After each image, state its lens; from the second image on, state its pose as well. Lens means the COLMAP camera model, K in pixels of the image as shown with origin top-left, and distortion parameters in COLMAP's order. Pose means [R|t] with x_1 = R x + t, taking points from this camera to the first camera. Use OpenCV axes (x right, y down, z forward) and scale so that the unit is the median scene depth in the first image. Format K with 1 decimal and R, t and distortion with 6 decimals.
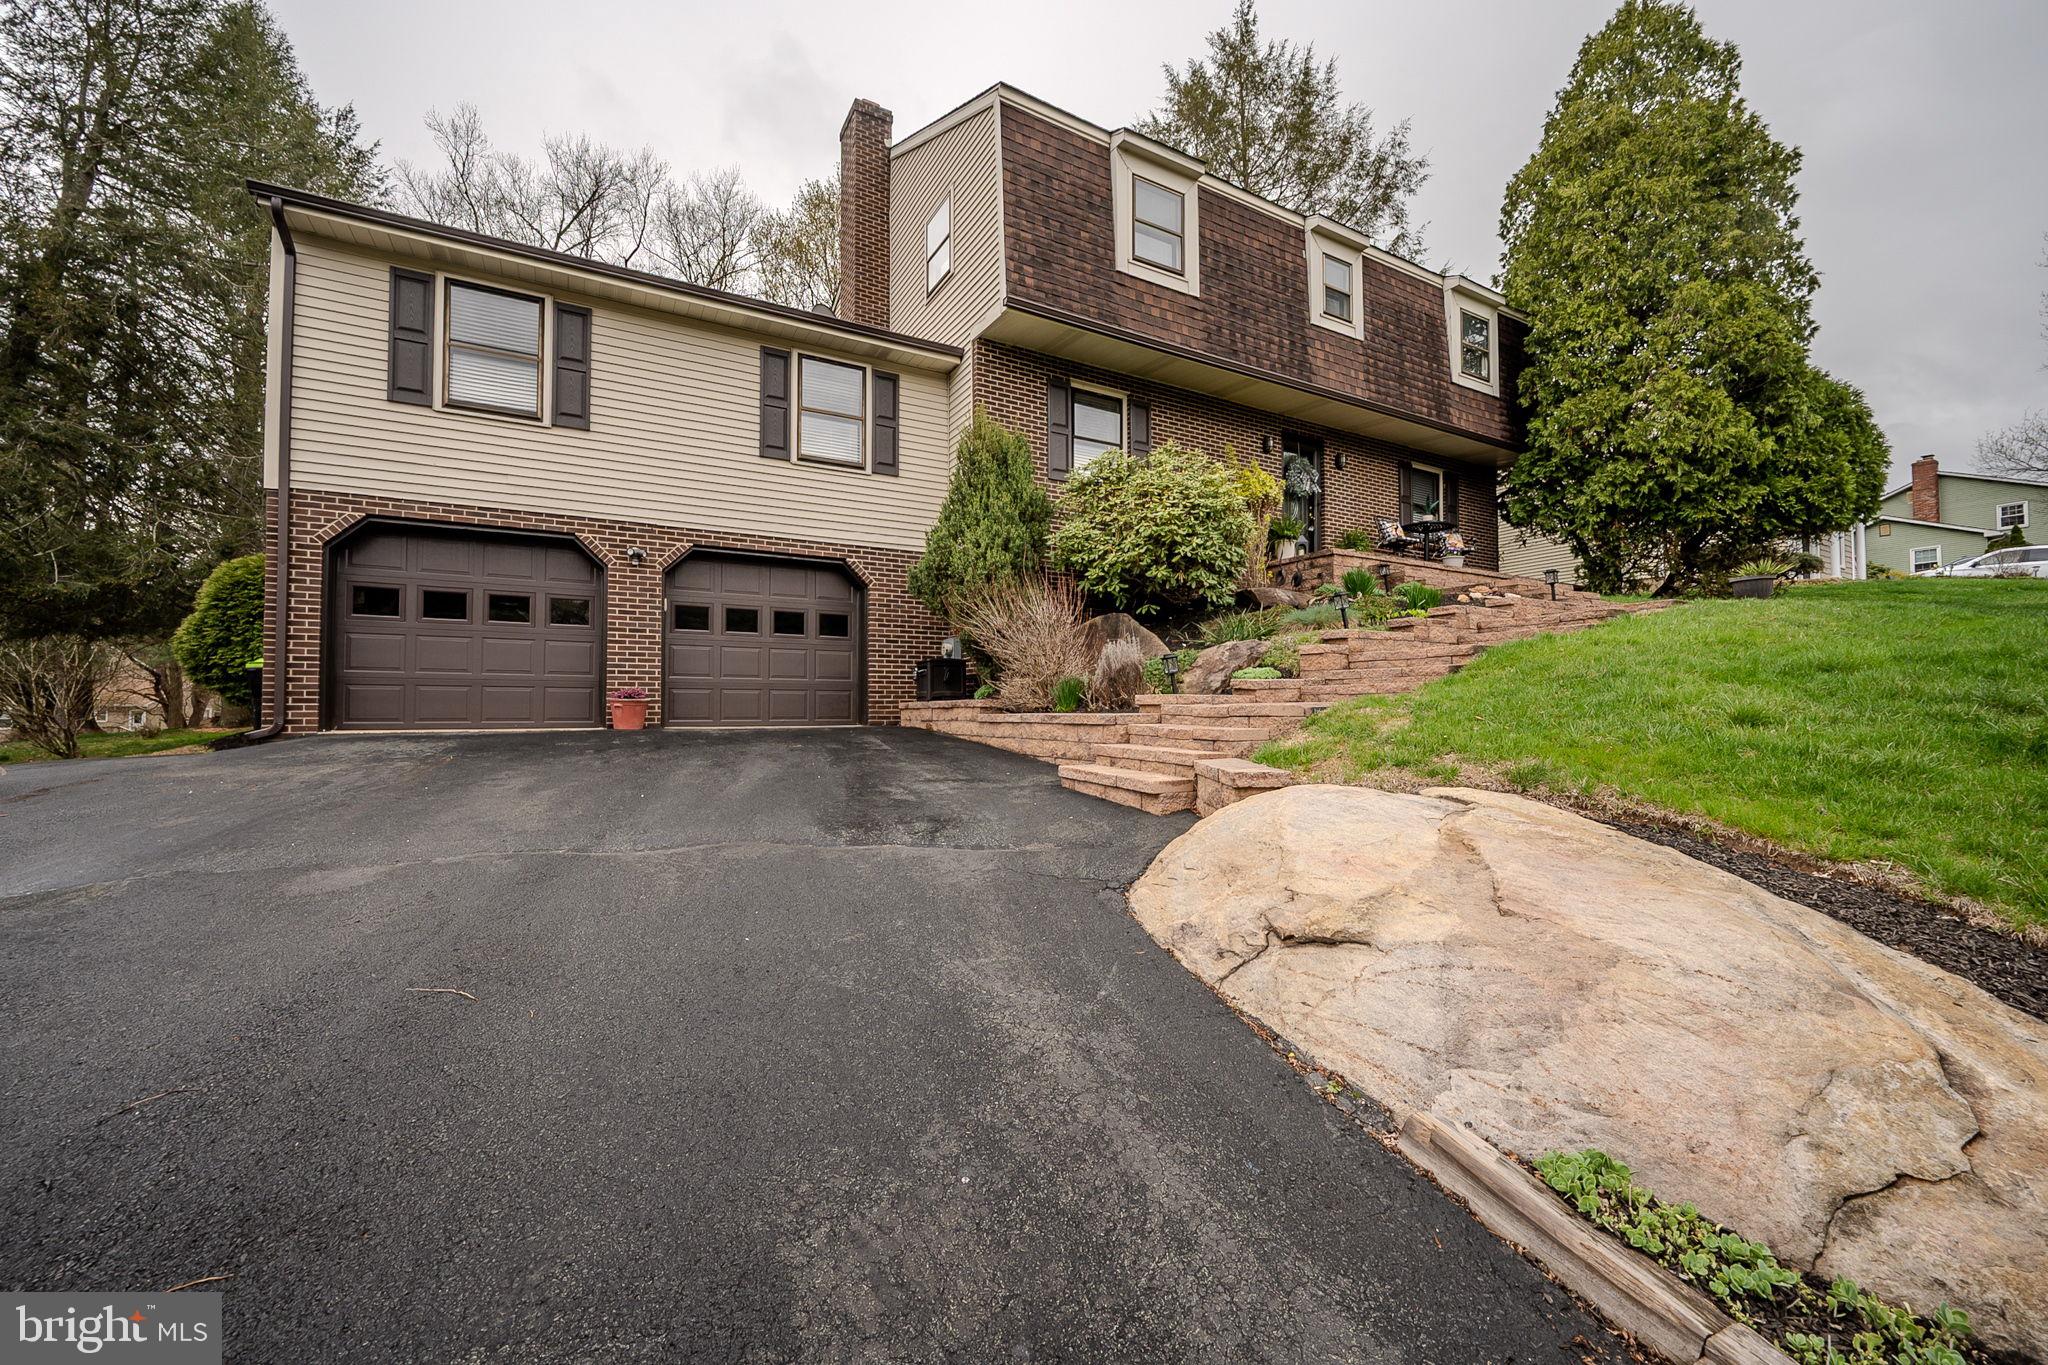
lens RADIAL K [[815.8, 0, 1037.7], [0, 815.8, 691.0], [0, 0, 1]] dist [-0.000664, 0.000020]
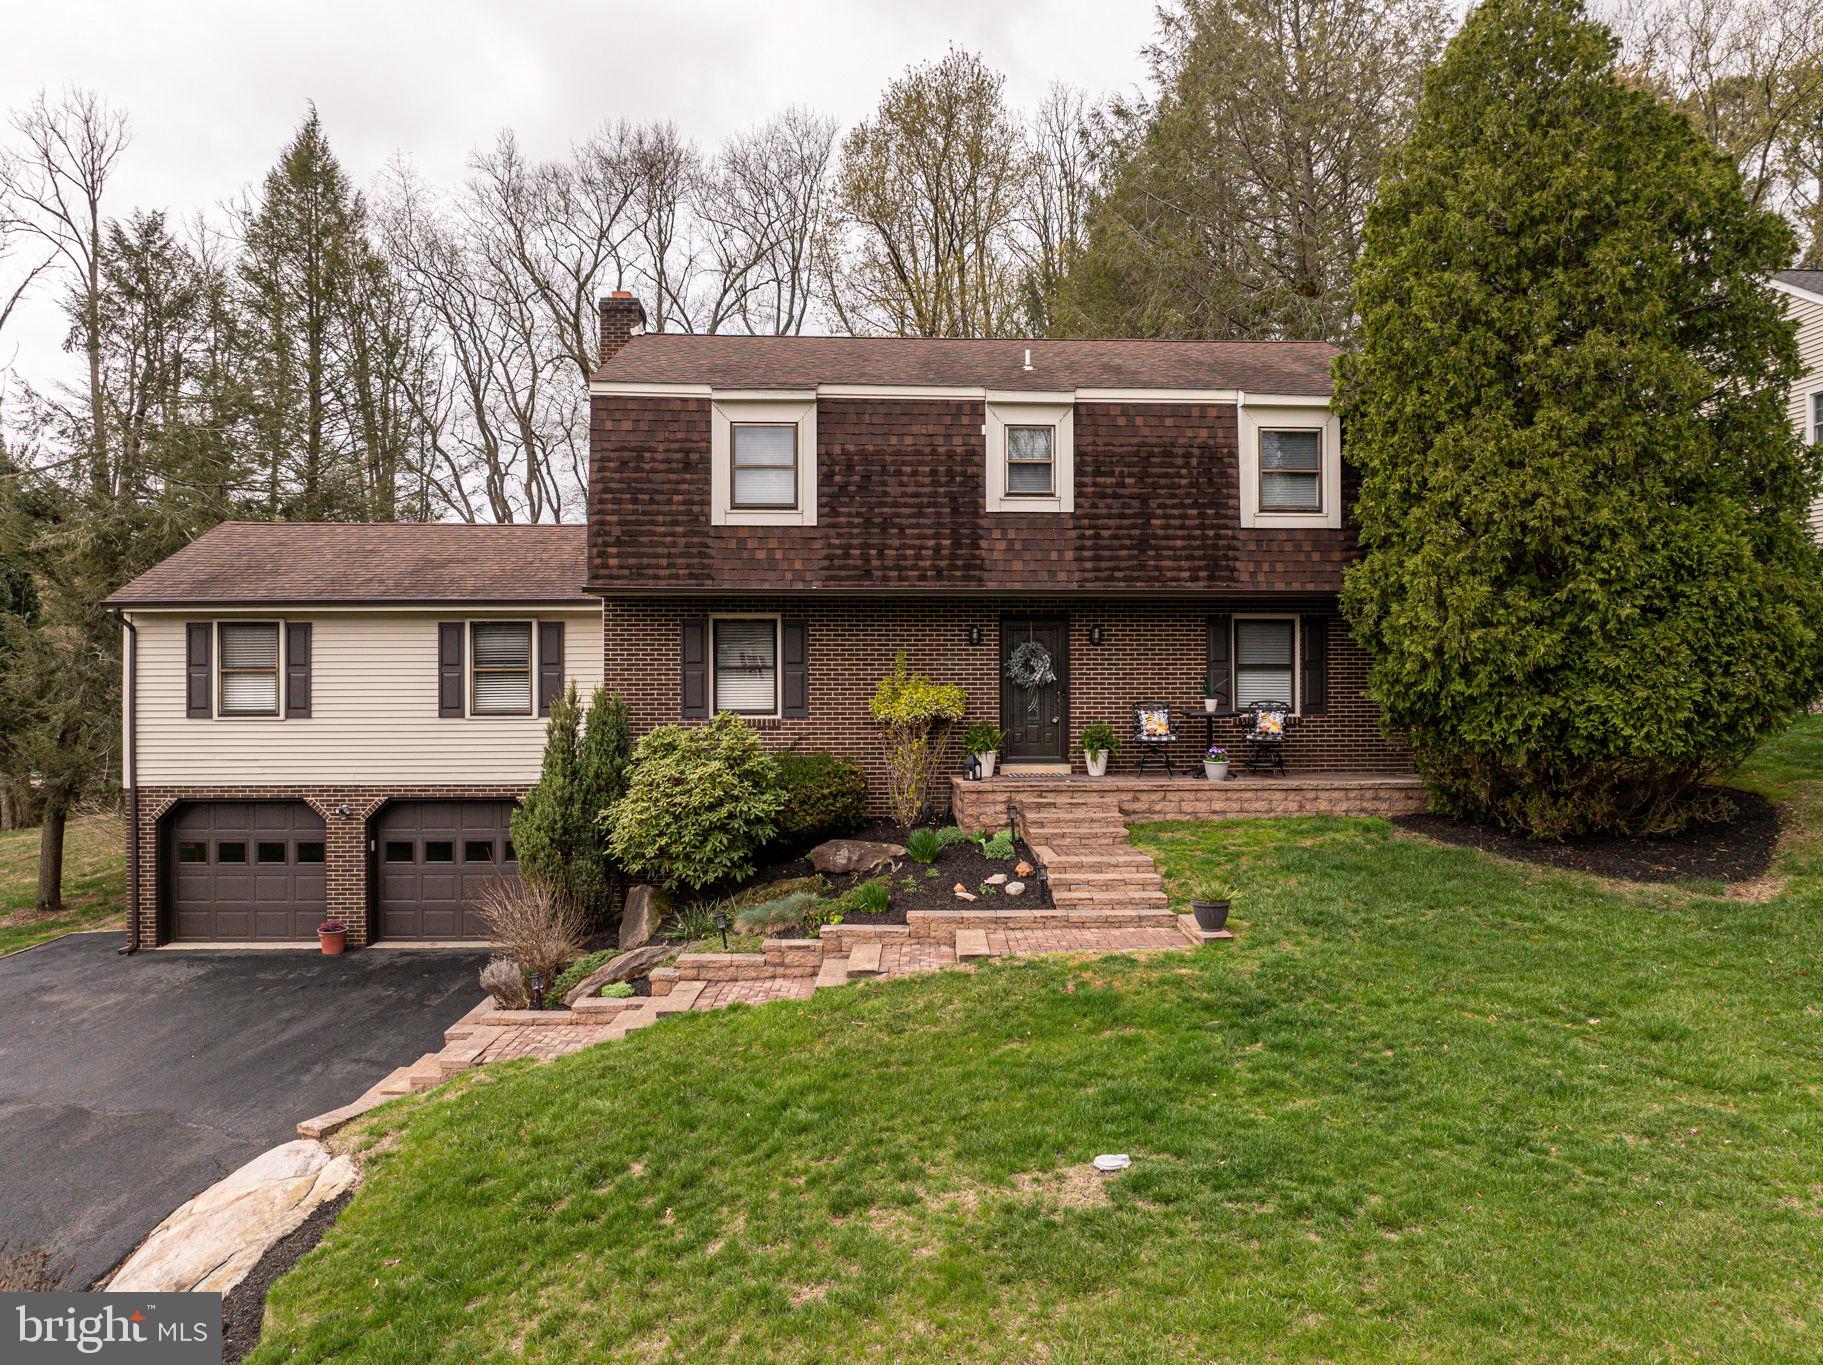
lens RADIAL K [[1309.7, 0, 910.4], [0, 1309.7, 675.9], [0, 0, 1]] dist [-0.038174, 0.005132]
pose [[0.893712, -0.000401, -0.448640, 1.051637], [0.013512, 0.999570, 0.026024, -0.366593], [0.448437, -0.029320, 0.893333, -0.353668]]
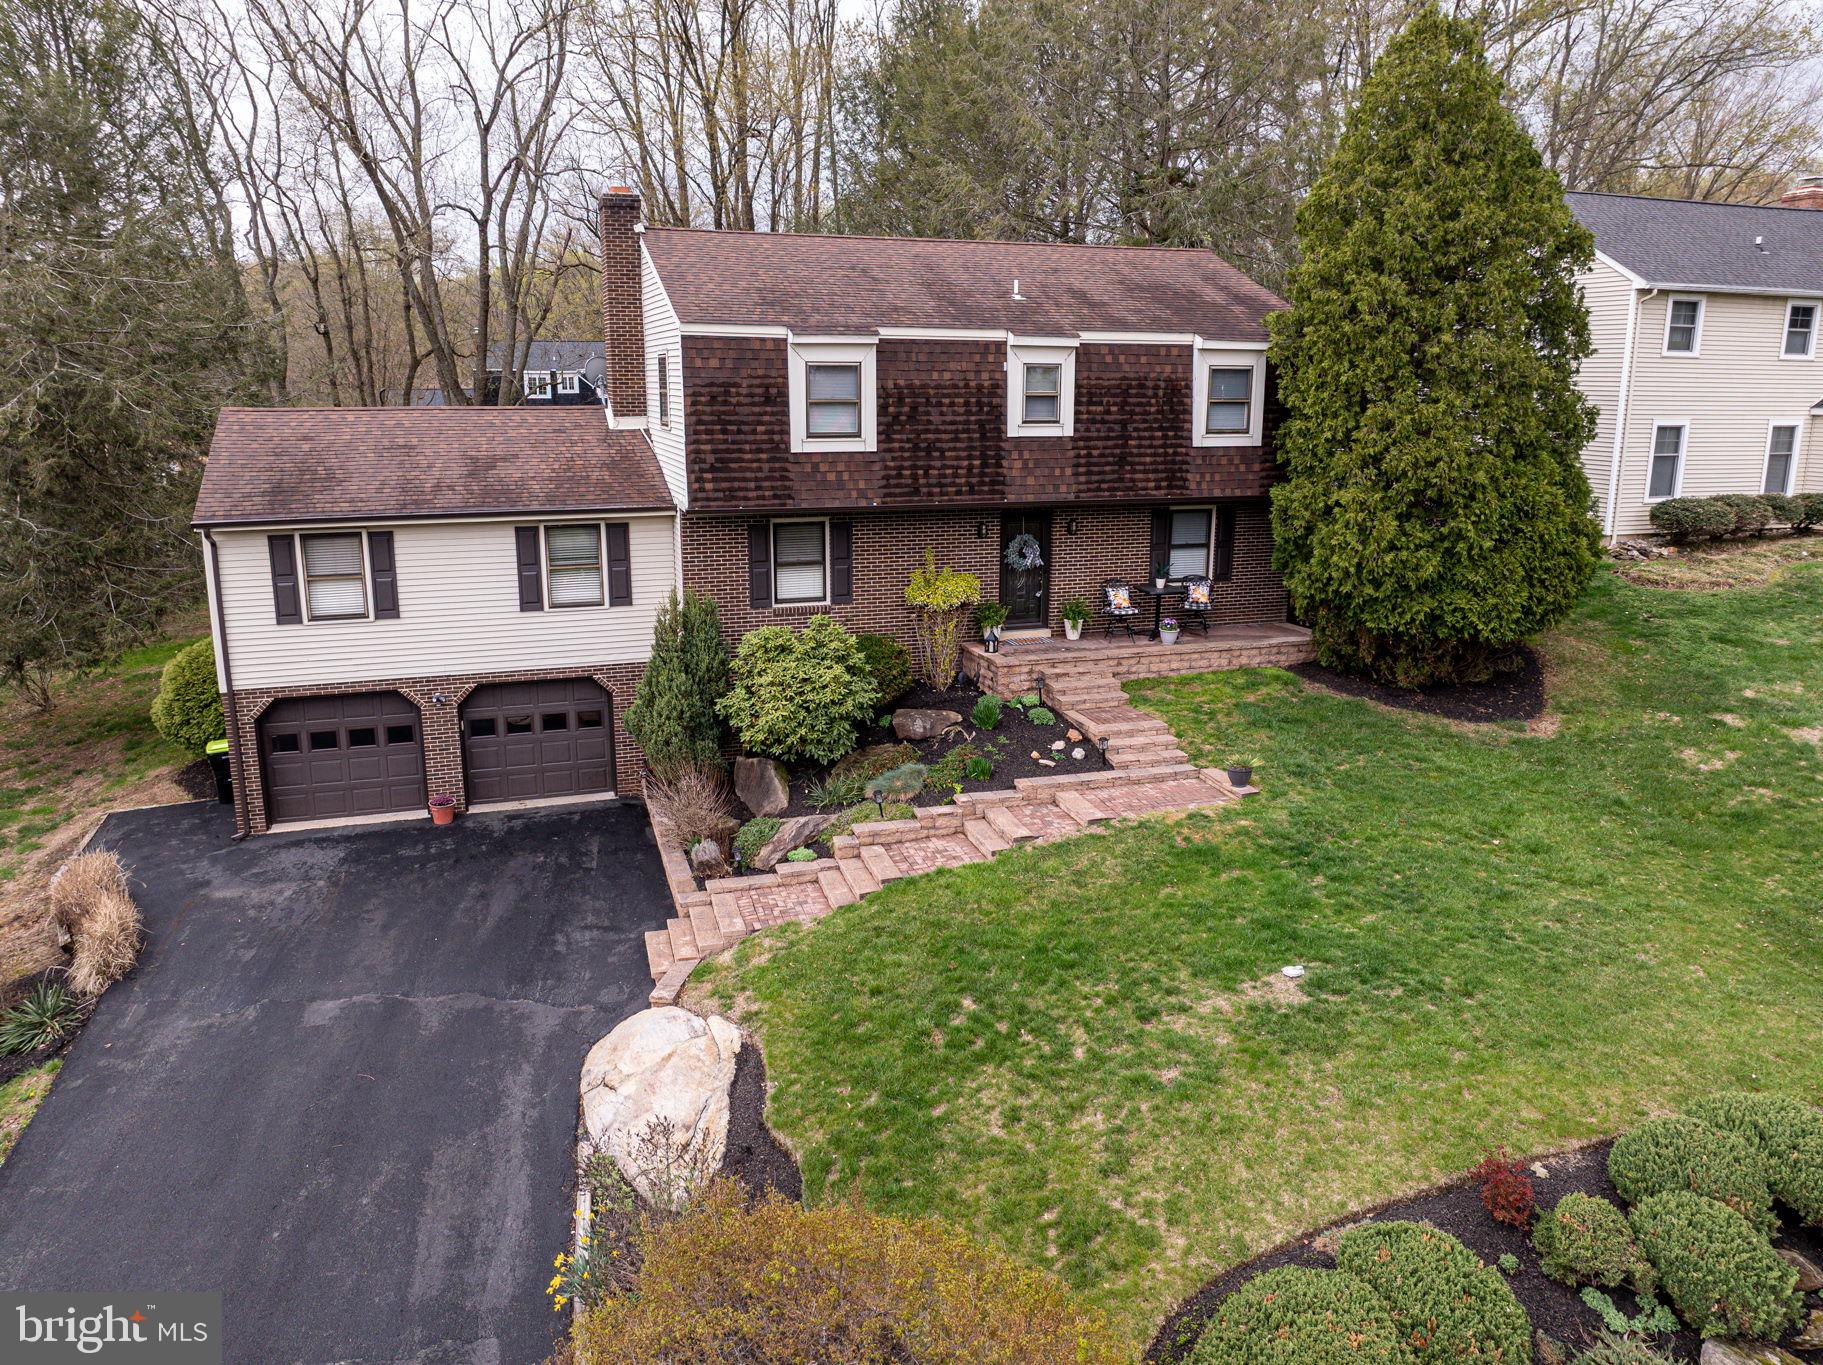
lens RADIAL K [[1309.7, 0, 919.6], [0, 1309.7, 682.5], [0, 0, 1]] dist [-0.038174, 0.005132]
pose [[0.983815, 0.048390, -0.172527, 0.627827], [-0.002271, 0.966134, 0.258030, -0.684008], [0.179170, -0.253462, 0.950608, -0.868823]]
